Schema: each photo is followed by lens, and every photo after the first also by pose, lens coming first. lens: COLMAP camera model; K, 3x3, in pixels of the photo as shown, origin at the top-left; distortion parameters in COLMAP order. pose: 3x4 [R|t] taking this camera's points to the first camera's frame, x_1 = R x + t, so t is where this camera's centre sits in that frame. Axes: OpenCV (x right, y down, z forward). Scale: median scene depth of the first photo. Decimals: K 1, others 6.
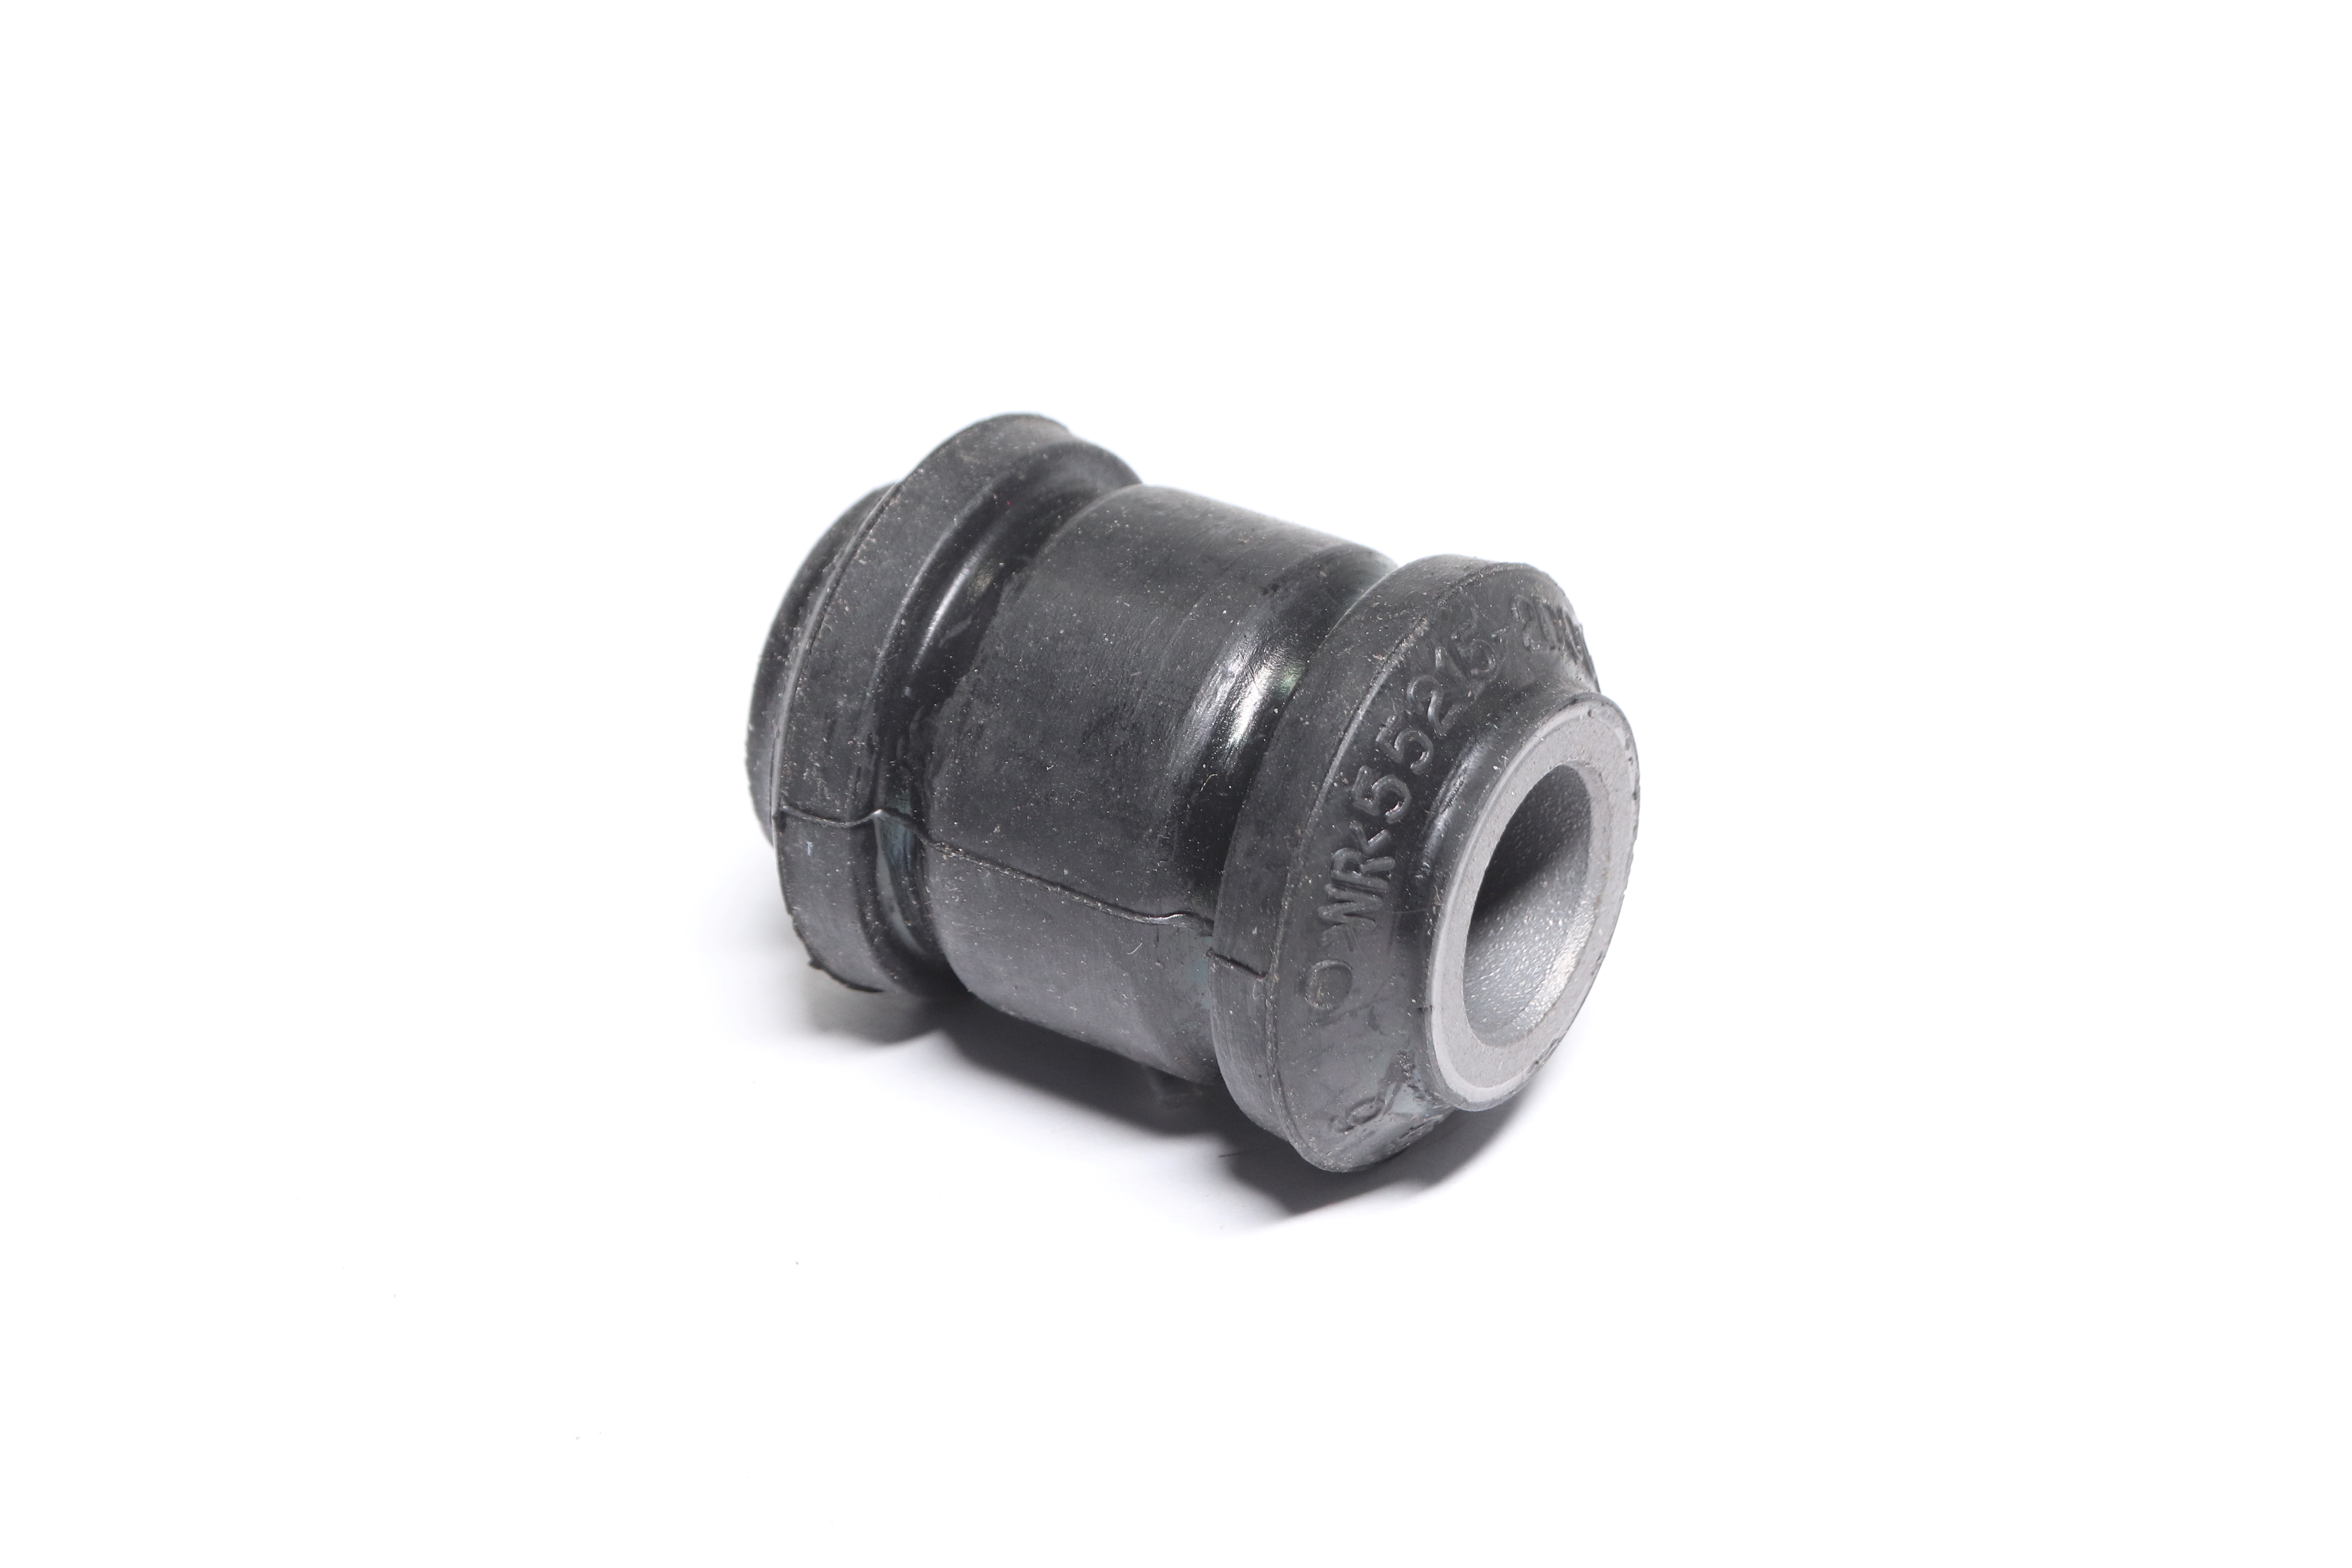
lens RADIAL K [[5956.5, 0, 1175.8], [0, 5956.5, 783.7], [0, 0, 1]] dist [0.031374, 0.000000]
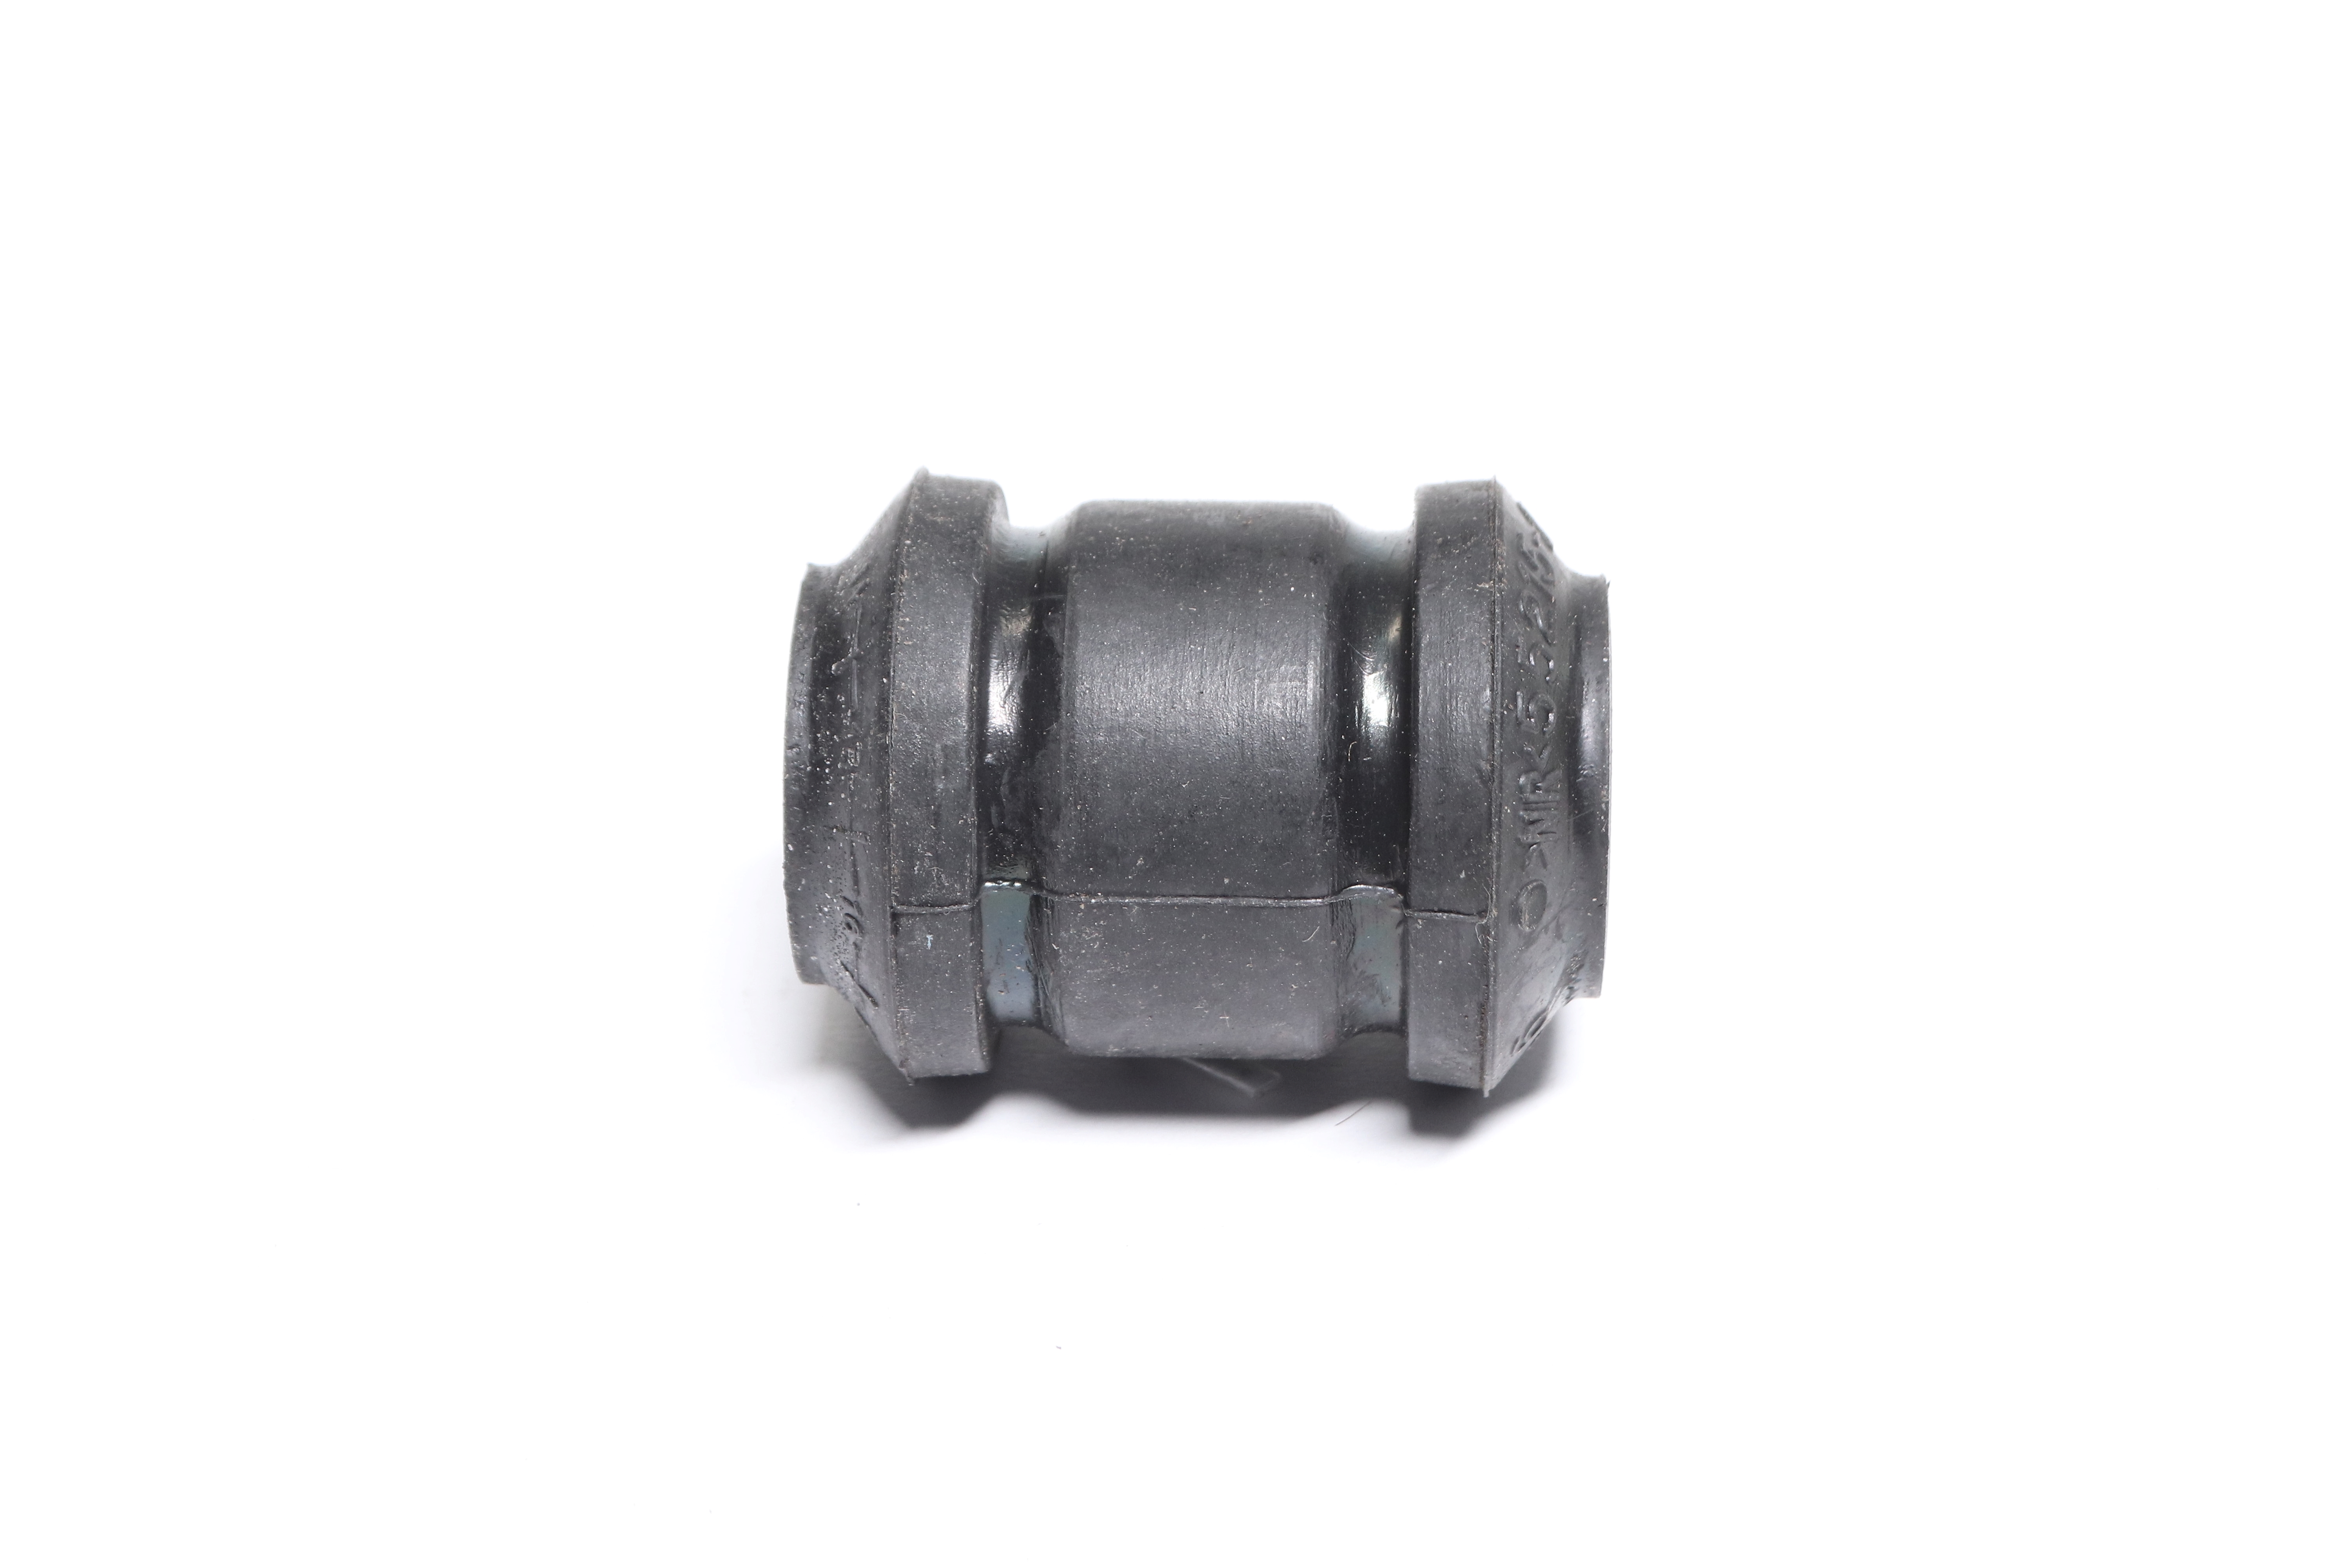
lens RADIAL K [[5956.5, 0, 1173.8], [0, 5956.5, 786.7], [0, 0, 1]] dist [0.031374, 0.000000]
pose [[0.839034, -0.266372, 0.474414, -0.489383], [0.270965, 0.960705, 0.060193, -0.062060], [-0.471806, 0.078046, 0.878241, 0.125799]]
